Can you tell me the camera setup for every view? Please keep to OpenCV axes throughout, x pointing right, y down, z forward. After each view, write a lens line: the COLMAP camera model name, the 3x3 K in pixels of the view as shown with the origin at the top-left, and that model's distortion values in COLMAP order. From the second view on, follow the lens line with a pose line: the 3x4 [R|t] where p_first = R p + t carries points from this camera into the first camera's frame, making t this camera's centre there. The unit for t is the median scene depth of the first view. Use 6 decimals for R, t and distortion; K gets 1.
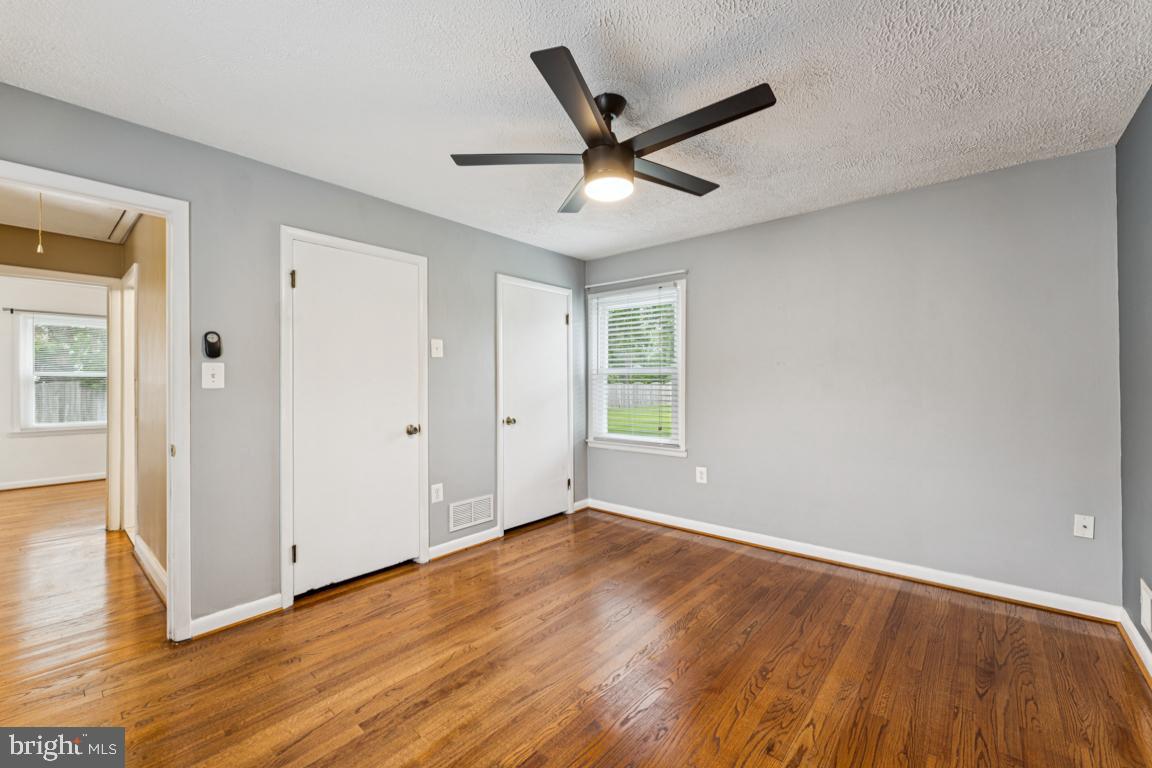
lens RADIAL K [[469.2, 0, 576.8], [0, 469.2, 382.6], [0, 0, 1]] dist [0.001333, 0.000092]
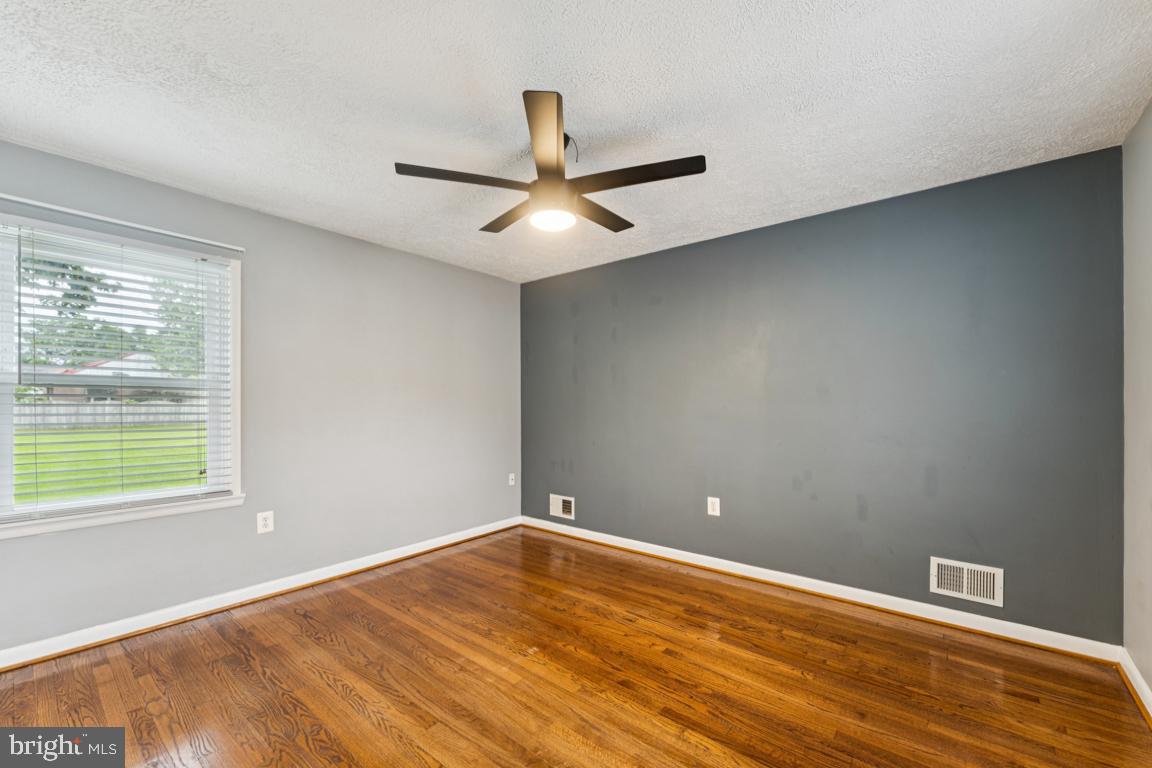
lens RADIAL K [[467.8, 0, 571.2], [0, 467.8, 404.5], [0, 0, 1]] dist [0.000100, 0.000448]
pose [[-0.021046, 0.000144, 0.999779, -0.647813], [-0.001453, 0.999999, -0.000175, 0.002973], [-0.999777, -0.001457, -0.021046, 0.640348]]
